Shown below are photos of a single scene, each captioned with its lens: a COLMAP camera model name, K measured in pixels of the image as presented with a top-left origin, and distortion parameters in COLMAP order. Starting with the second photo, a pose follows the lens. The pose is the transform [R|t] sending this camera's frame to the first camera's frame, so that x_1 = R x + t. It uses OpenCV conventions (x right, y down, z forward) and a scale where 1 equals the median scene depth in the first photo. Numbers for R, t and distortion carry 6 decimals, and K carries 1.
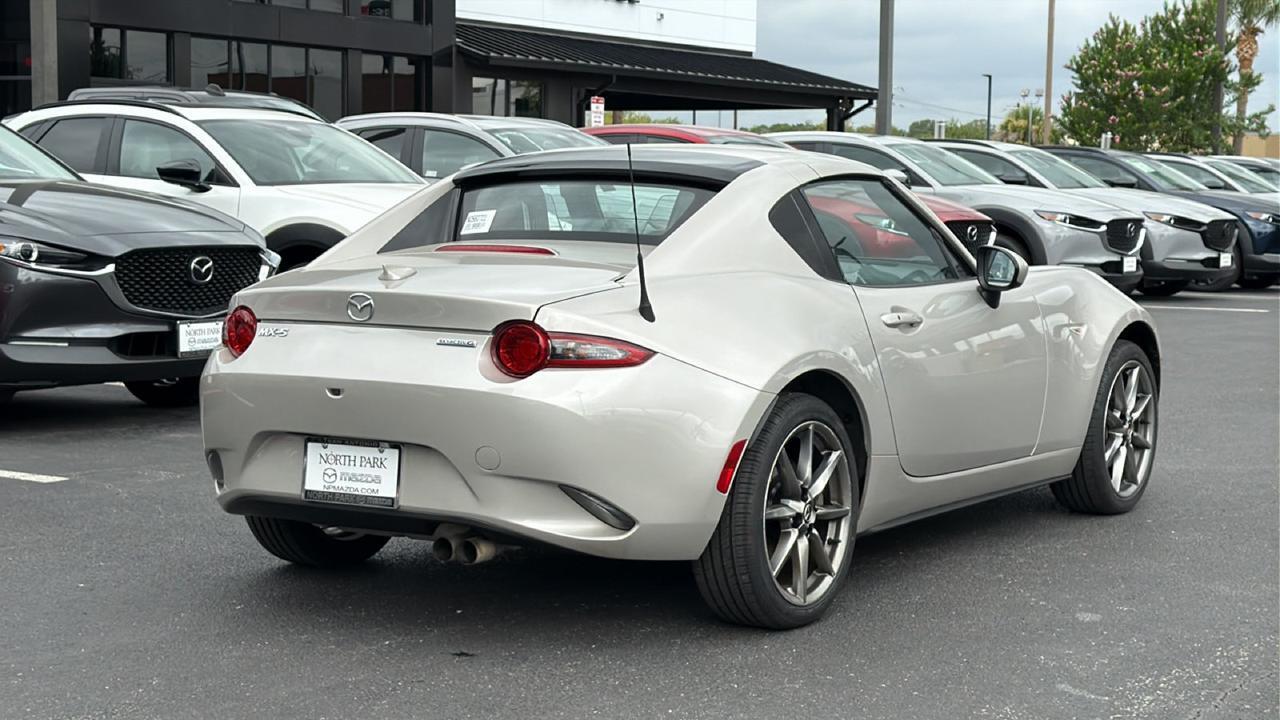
lens RADIAL K [[2169.7, 0, 642.4], [0, 2169.7, 353.8], [0, 0, 1]] dist [0.160676, 0.000000]
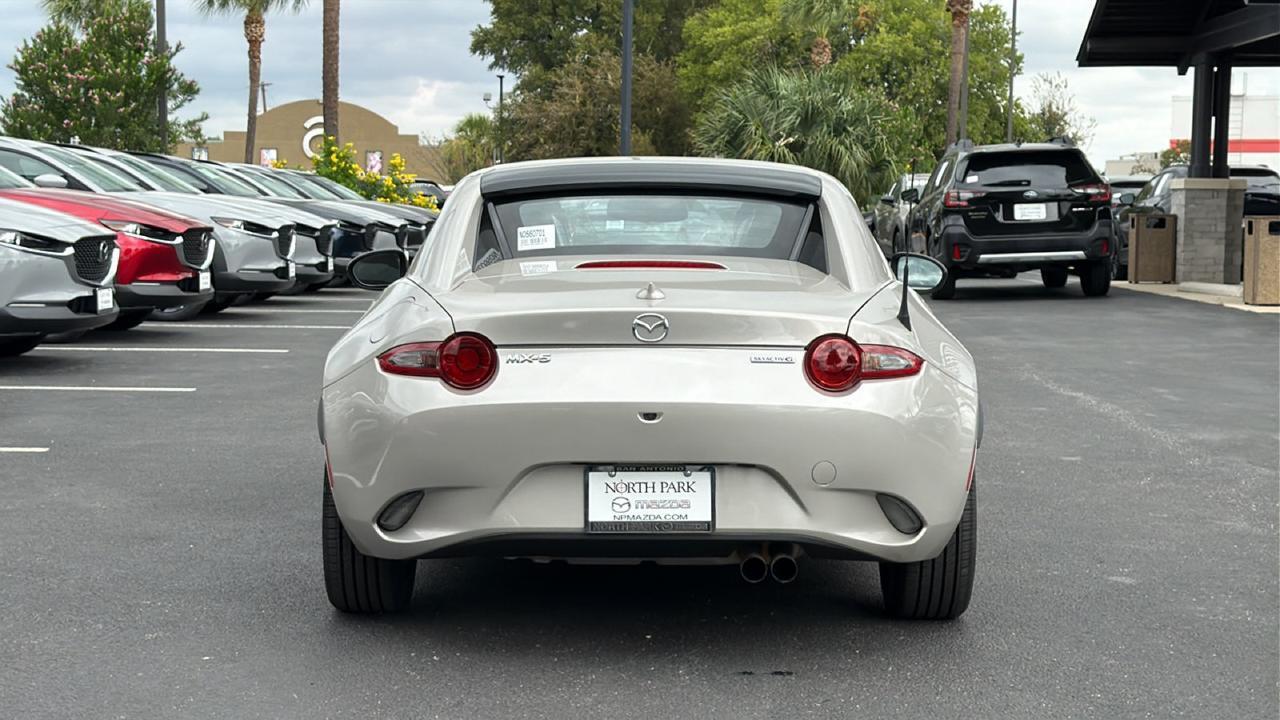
lens RADIAL K [[2169.7, 0, 632.8], [0, 2169.7, 356.5], [0, 0, 1]] dist [0.160676, 0.000000]
pose [[0.839155, -0.041753, 0.542287, -0.552761], [0.041852, 0.999050, 0.012159, -0.017352], [-0.542280, 0.012492, 0.840105, 0.164669]]
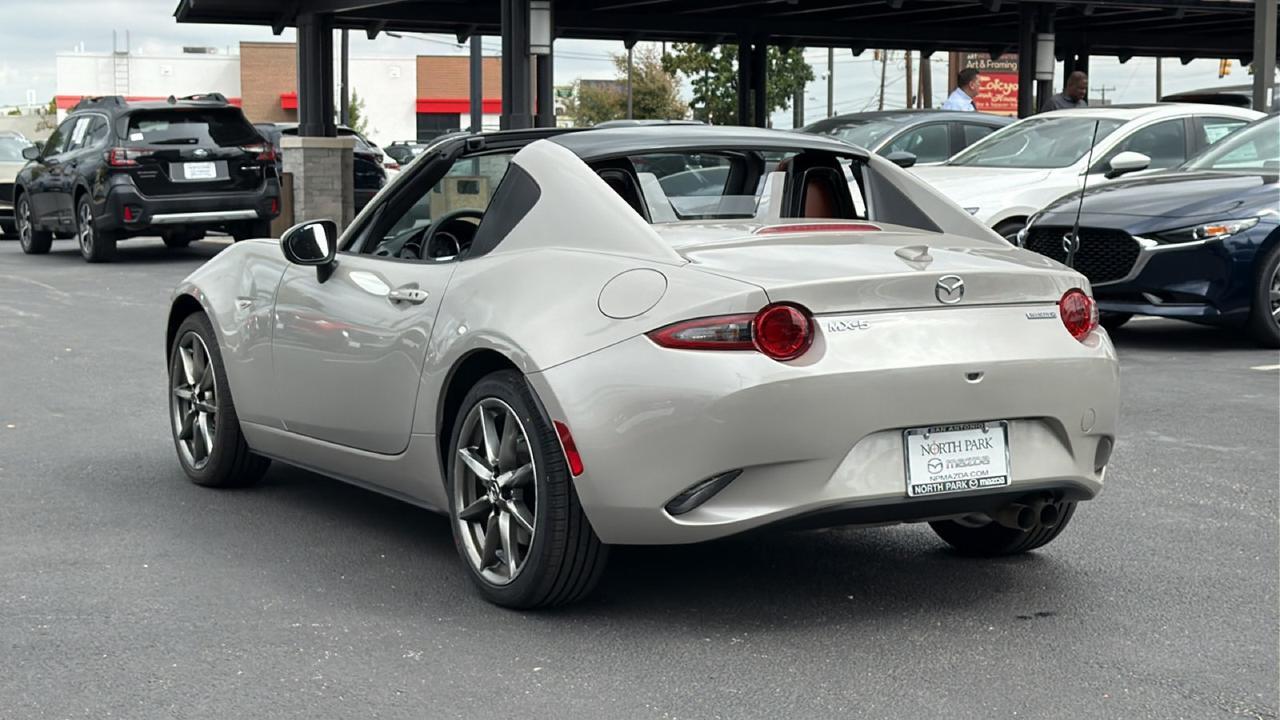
lens RADIAL K [[2169.7, 0, 648.8], [0, 2169.7, 371.1], [0, 0, 1]] dist [0.160676, 0.000000]
pose [[0.442524, -0.096698, 0.891528, -0.893494], [0.075430, 0.994660, 0.070443, -0.053633], [-0.893579, 0.036075, 0.447455, 0.574750]]
